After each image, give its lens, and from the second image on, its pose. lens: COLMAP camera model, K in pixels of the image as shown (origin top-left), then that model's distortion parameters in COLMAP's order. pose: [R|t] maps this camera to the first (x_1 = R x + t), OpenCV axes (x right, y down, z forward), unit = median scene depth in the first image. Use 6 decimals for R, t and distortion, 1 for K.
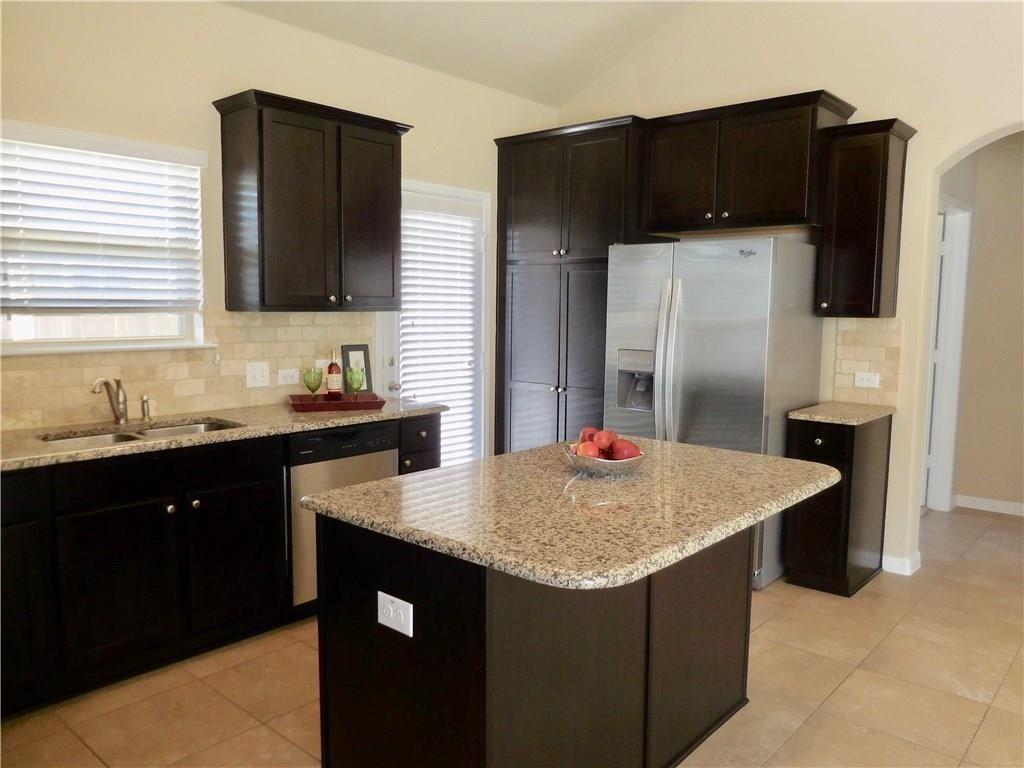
lens RADIAL K [[771.9, 0, 512.0], [0, 771.9, 384.0], [0, 0, 1]] dist [-0.019036, 0.000245]
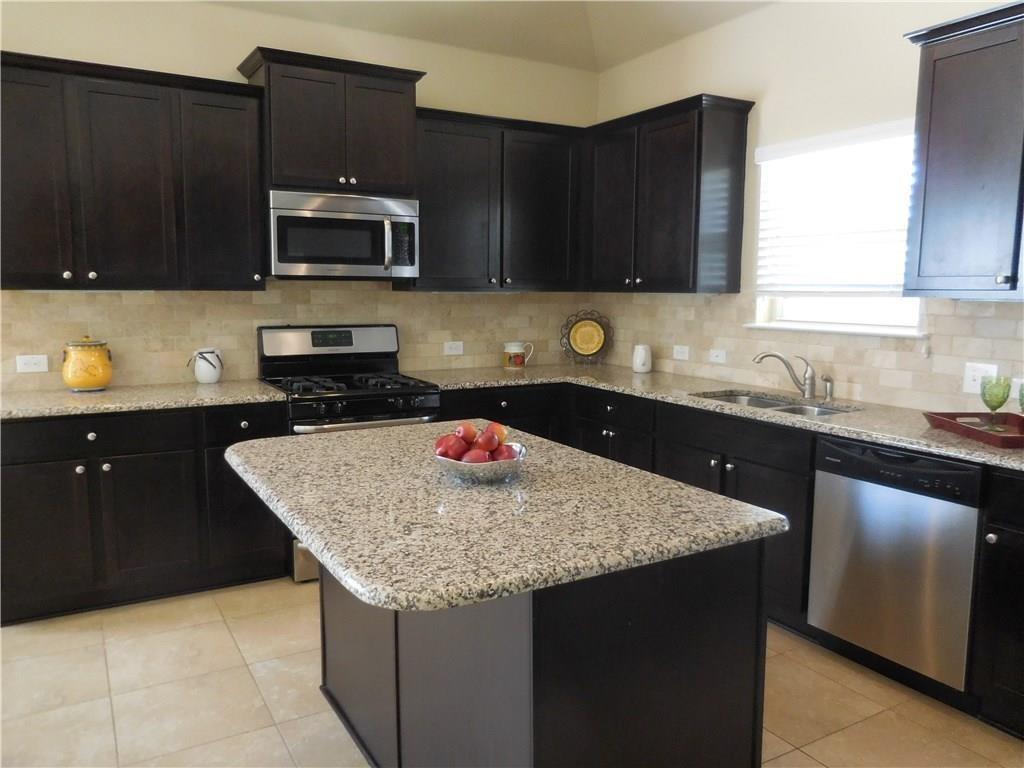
lens RADIAL K [[776.2, 0, 509.6], [0, 776.2, 375.0], [0, 0, 1]] dist [-0.011581, -0.001577]
pose [[-0.327092, 0.096420, -0.940061, 0.570781], [-0.104100, 0.985050, 0.137256, -0.074700], [0.939241, 0.142756, -0.312165, 0.803143]]
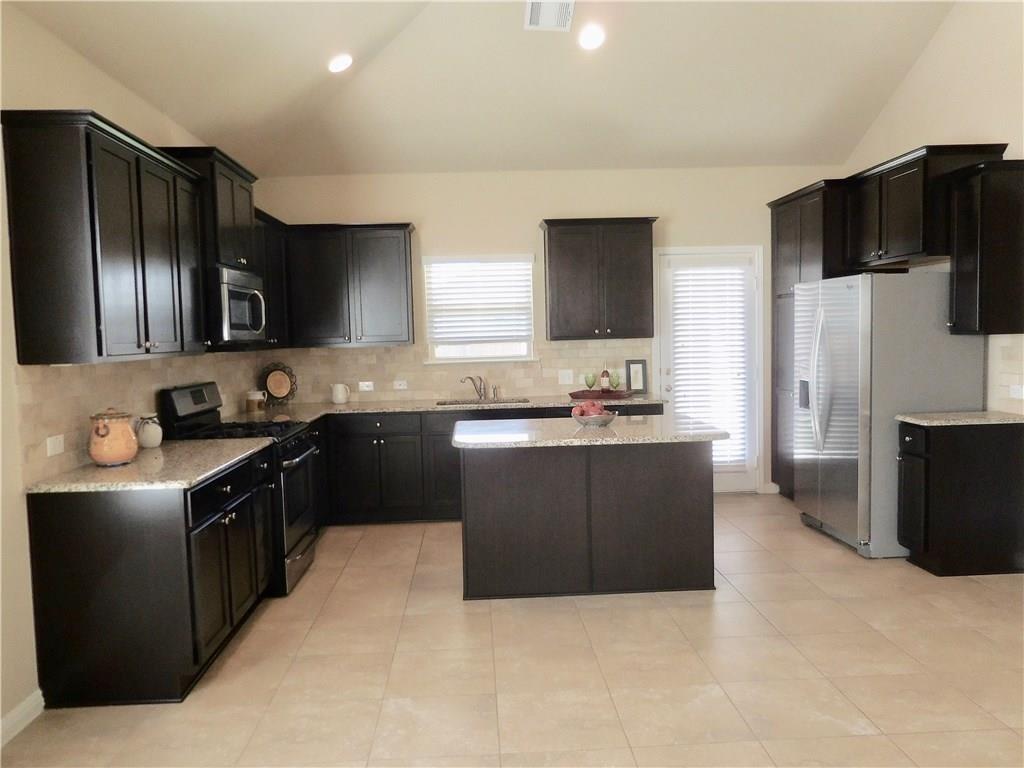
lens RADIAL K [[771.9, 0, 512.0], [0, 771.9, 384.0], [0, 0, 1]] dist [-0.019036, 0.000245]
pose [[0.697404, 0.021291, -0.716362, 0.820948], [-0.039582, 0.999177, -0.008838, 0.023222], [0.715584, 0.034519, 0.697673, -0.281518]]
